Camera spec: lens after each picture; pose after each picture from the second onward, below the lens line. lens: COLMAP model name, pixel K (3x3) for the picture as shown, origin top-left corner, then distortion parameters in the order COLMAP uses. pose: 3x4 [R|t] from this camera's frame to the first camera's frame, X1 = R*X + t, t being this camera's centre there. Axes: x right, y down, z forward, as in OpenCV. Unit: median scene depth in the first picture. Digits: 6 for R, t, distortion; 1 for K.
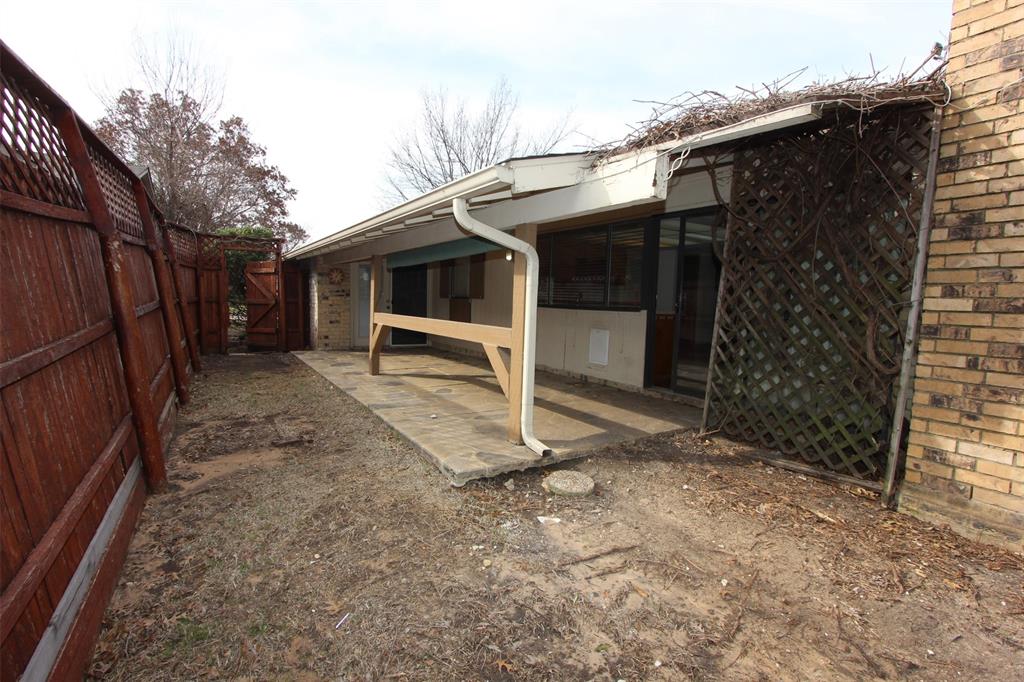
lens RADIAL K [[472.0, 0, 502.6], [0, 472.0, 340.5], [0, 0, 1]] dist [-0.004835, -0.000075]
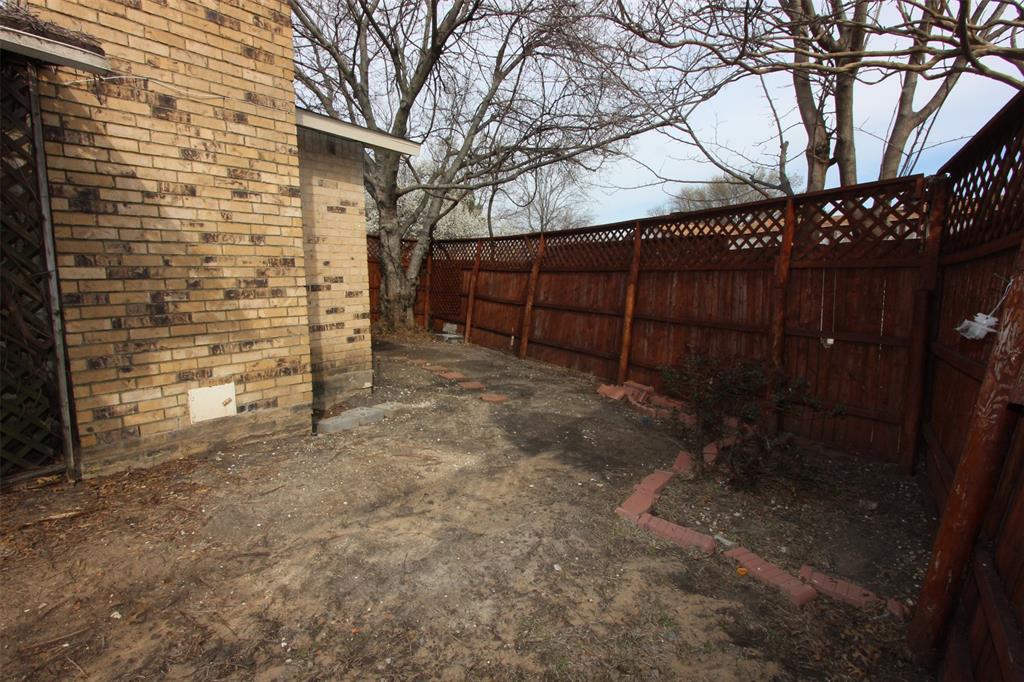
lens RADIAL K [[472.0, 0, 503.3], [0, 472.0, 340.5], [0, 0, 1]] dist [-0.004835, -0.000075]
pose [[-0.287449, -0.166995, 0.943126, -0.355440], [0.078820, 0.977219, 0.197055, -0.063317], [-0.954547, 0.130981, -0.267738, 0.404913]]
